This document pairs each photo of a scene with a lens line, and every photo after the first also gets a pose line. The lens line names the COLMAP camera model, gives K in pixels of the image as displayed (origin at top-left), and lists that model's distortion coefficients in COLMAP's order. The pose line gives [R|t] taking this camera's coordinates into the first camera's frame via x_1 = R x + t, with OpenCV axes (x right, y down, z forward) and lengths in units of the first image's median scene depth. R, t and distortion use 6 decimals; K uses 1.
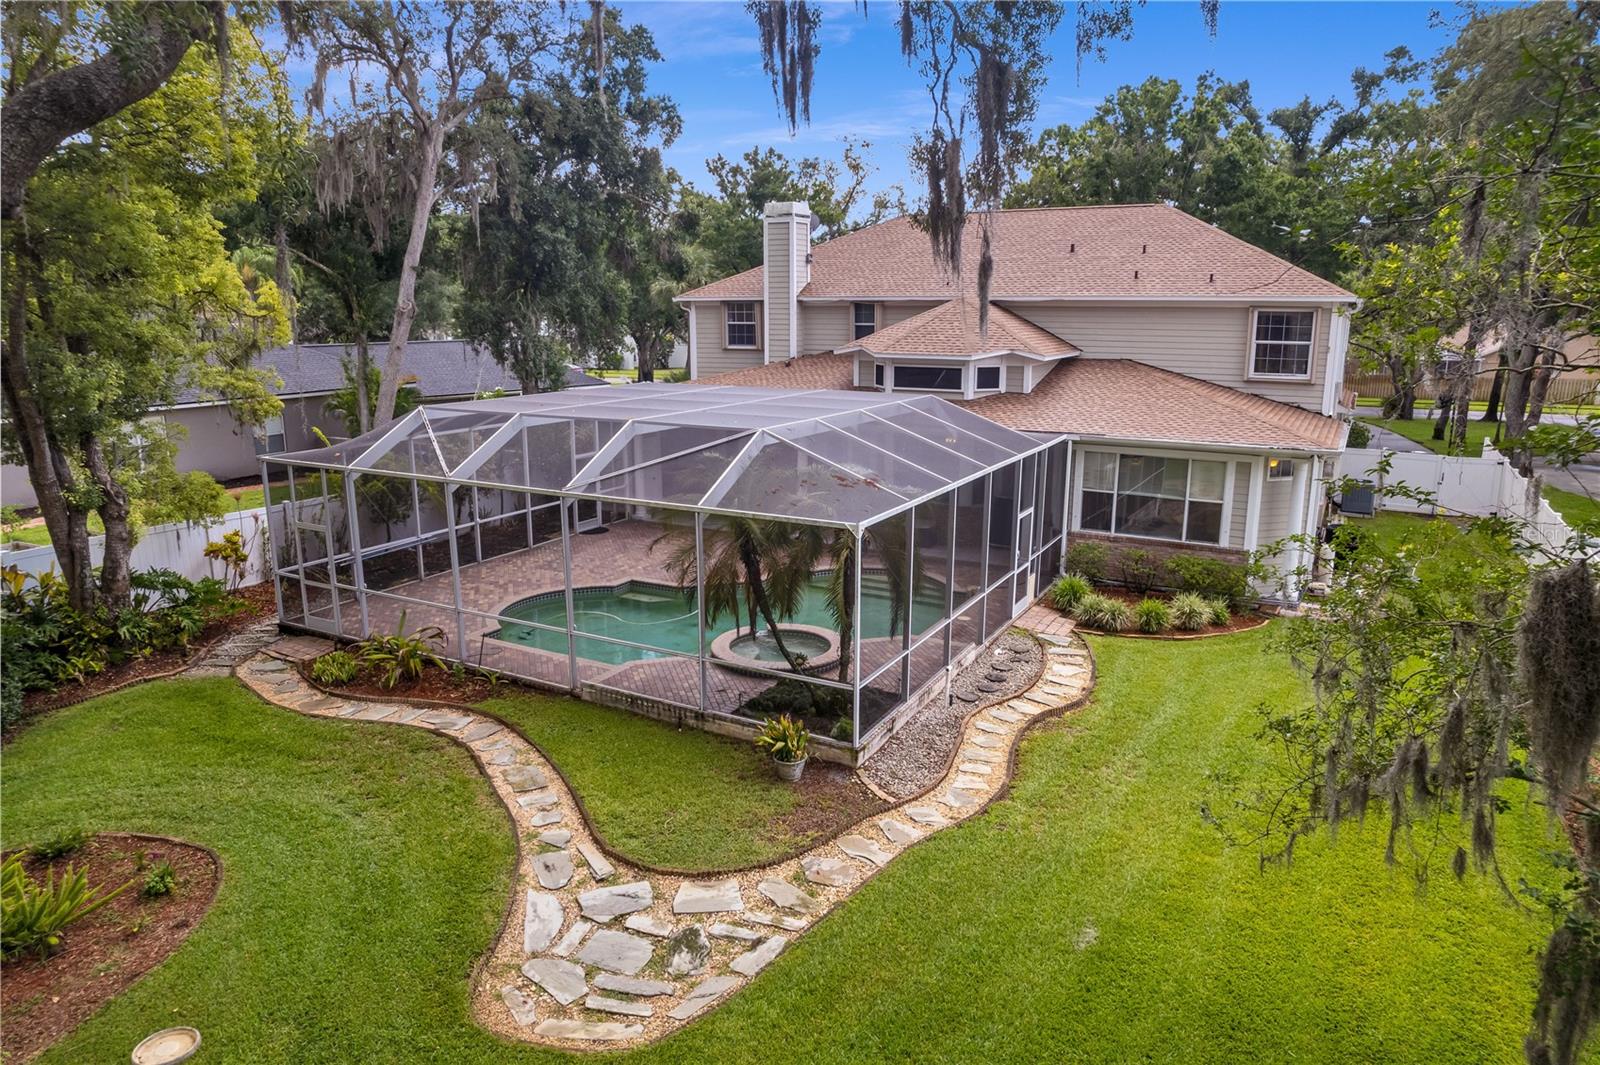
lens RADIAL K [[1019.6, 0, 806.7], [0, 1019.6, 535.1], [0, 0, 1]] dist [-0.060030, 0.053281]
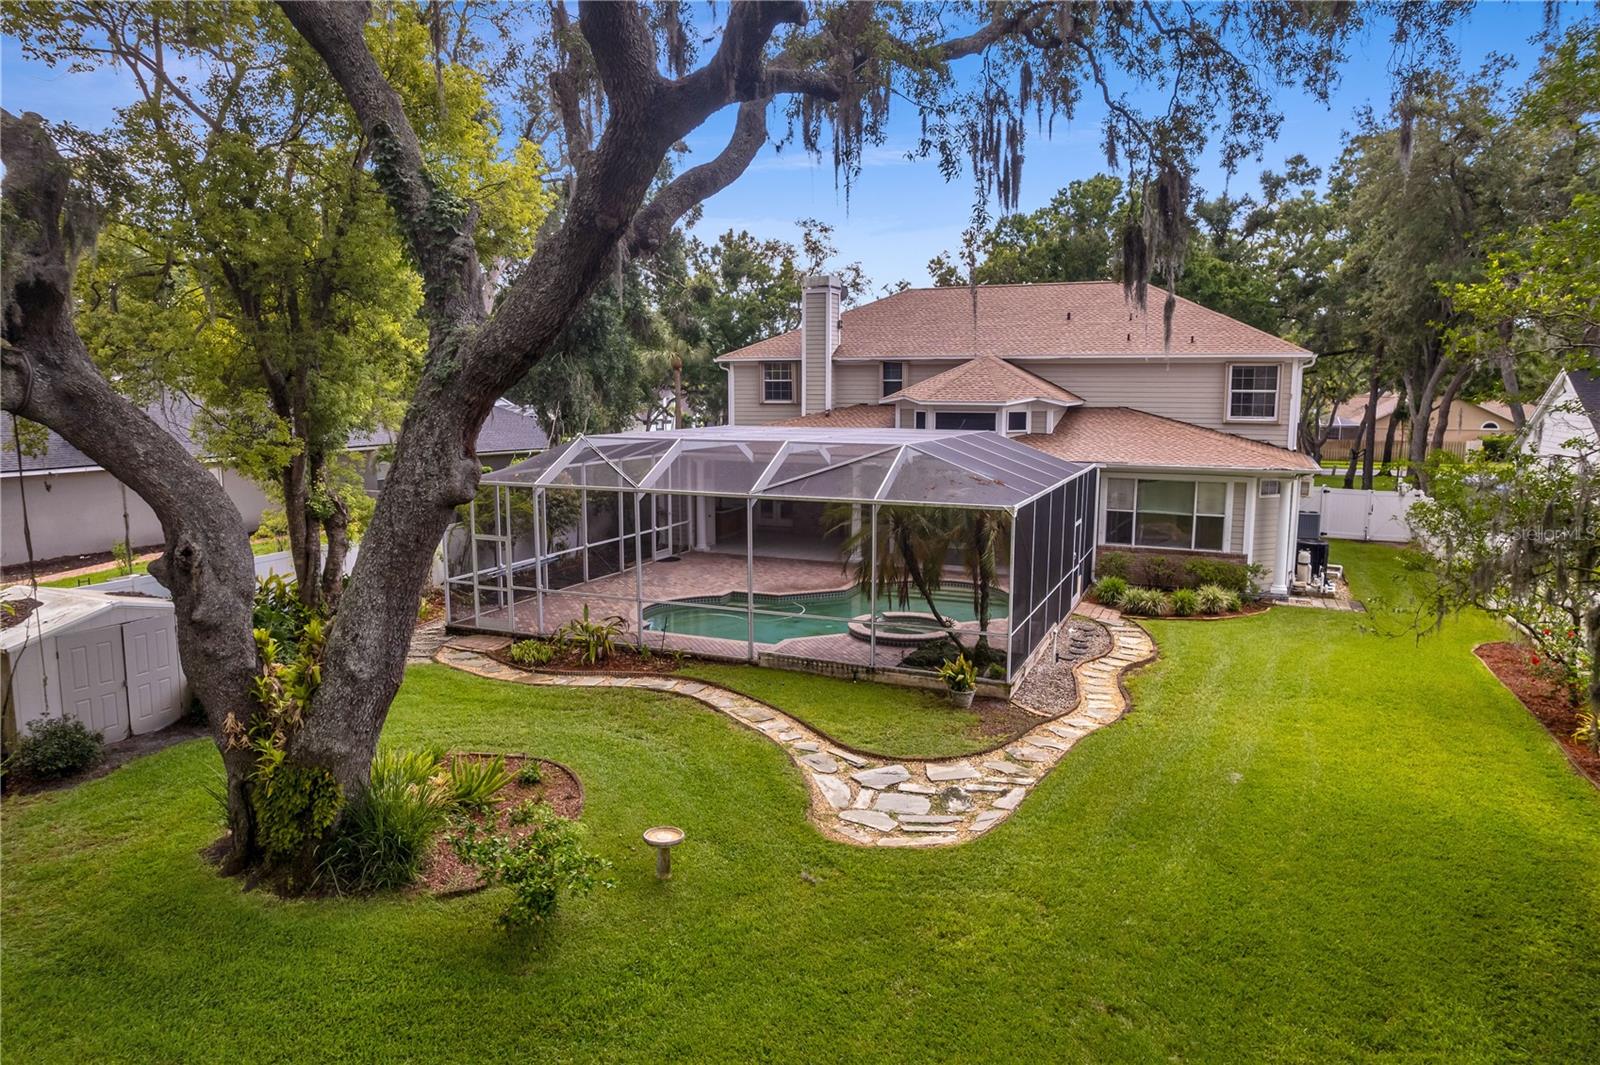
lens RADIAL K [[1019.6, 0, 810.6], [0, 1019.6, 529.6], [0, 0, 1]] dist [-0.060030, 0.053281]
pose [[0.995480, -0.012188, 0.094187, -0.226764], [0.019881, 0.996502, -0.081171, 0.082037], [-0.092868, 0.082677, 0.992240, -0.187624]]
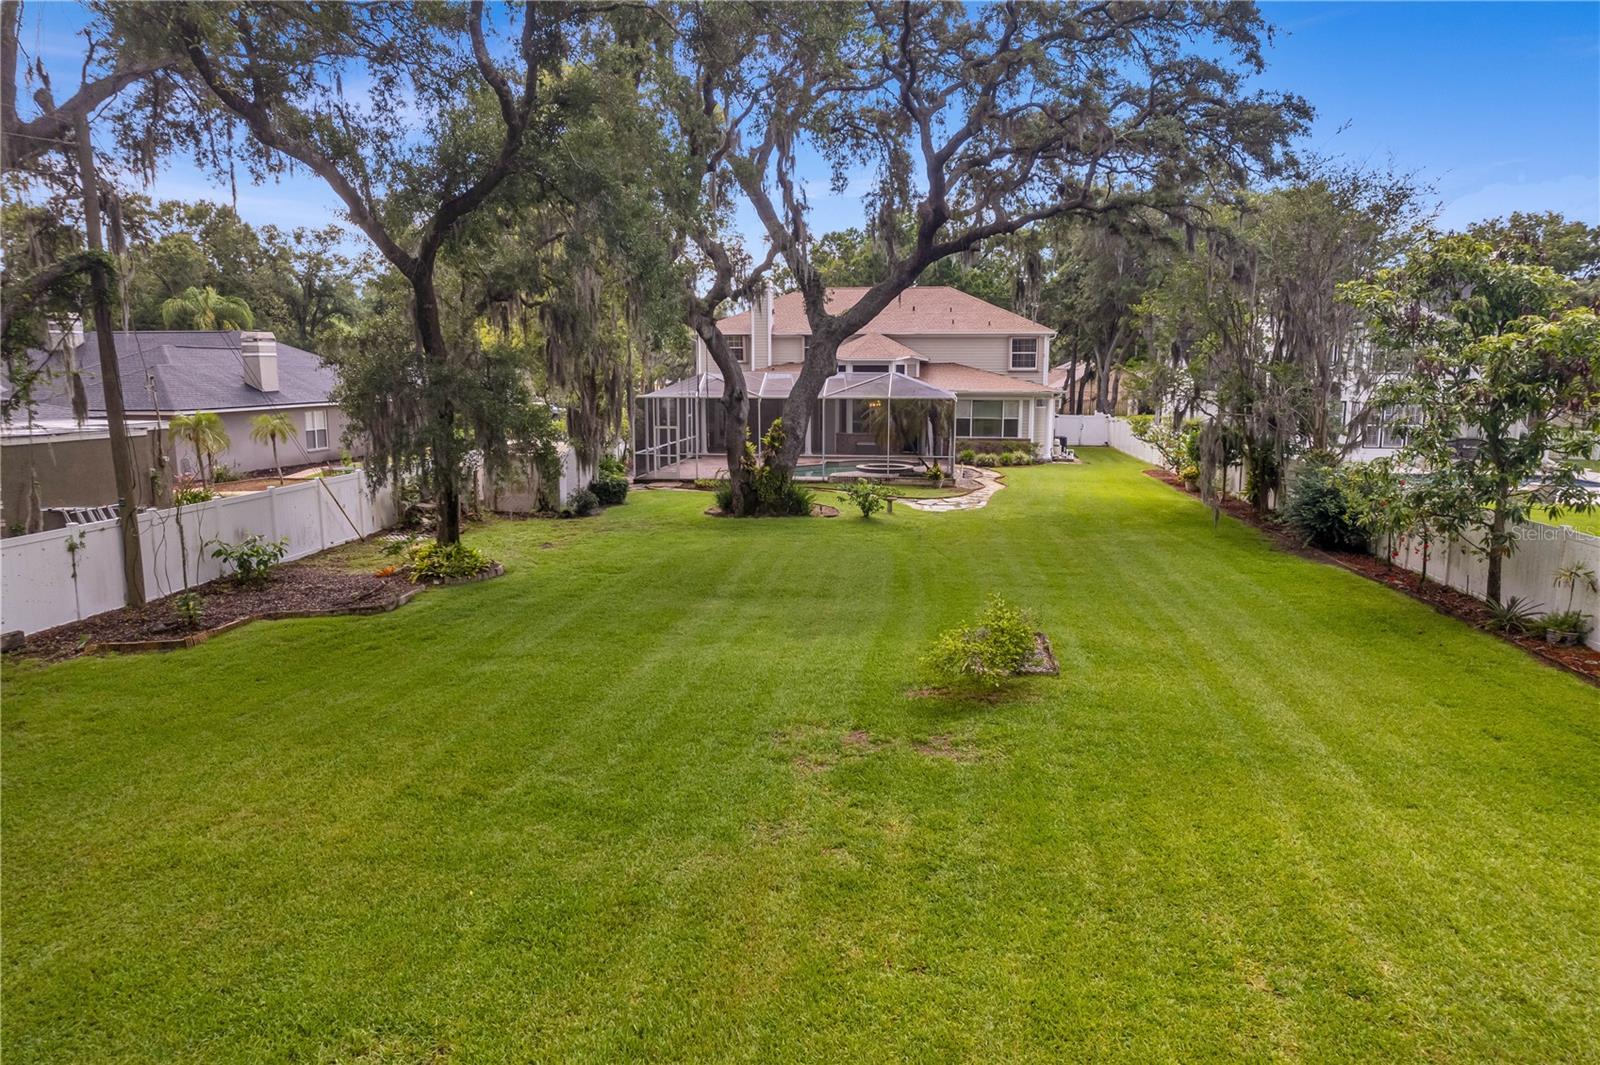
lens RADIAL K [[1019.6, 0, 806.4], [0, 1019.6, 533.9], [0, 0, 1]] dist [-0.060030, 0.053281]
pose [[0.932144, -0.058170, 0.357385, -0.962955], [0.080884, 0.995522, -0.048927, 0.333594], [-0.352939, 0.074514, 0.932675, -1.050655]]
